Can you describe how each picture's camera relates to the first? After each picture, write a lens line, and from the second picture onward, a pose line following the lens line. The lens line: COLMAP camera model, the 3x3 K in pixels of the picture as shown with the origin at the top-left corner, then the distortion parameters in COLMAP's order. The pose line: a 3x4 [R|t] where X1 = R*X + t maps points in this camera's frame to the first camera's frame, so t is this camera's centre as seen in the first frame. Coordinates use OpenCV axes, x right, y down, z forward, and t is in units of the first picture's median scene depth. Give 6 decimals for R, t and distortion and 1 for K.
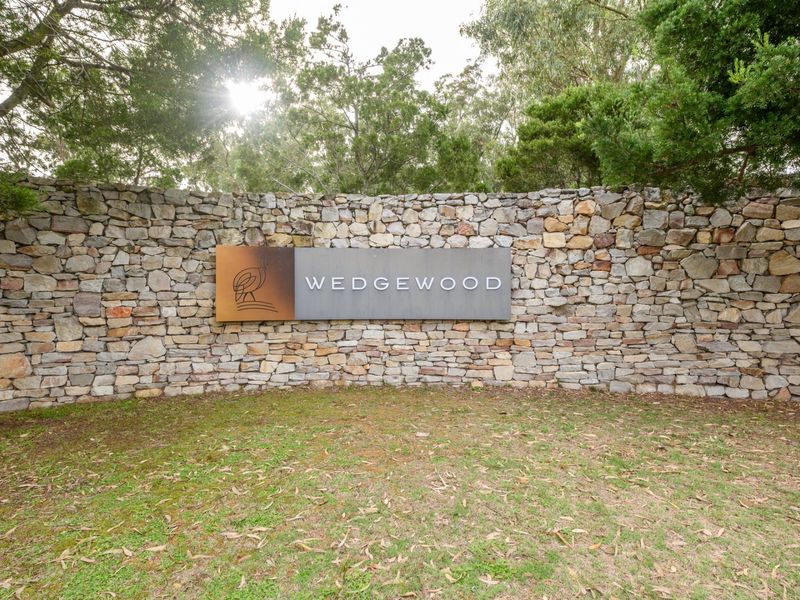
lens RADIAL K [[556.1, 0, 386.0], [0, 556.1, 297.9], [0, 0, 1]] dist [0.001297, -0.047504]
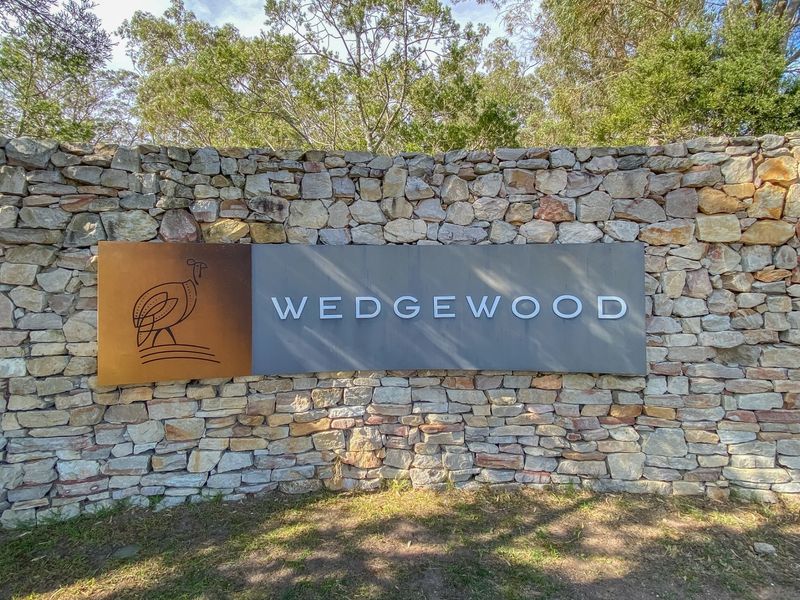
lens RADIAL K [[556.1, 0, 386.0], [0, 556.1, 297.9], [0, 0, 1]] dist [0.001297, -0.047504]
pose [[0.999910, -0.004576, -0.012627, -0.022366], [0.004725, 0.999919, 0.011836, -0.042644], [0.012572, -0.011894, 0.999850, 0.441041]]
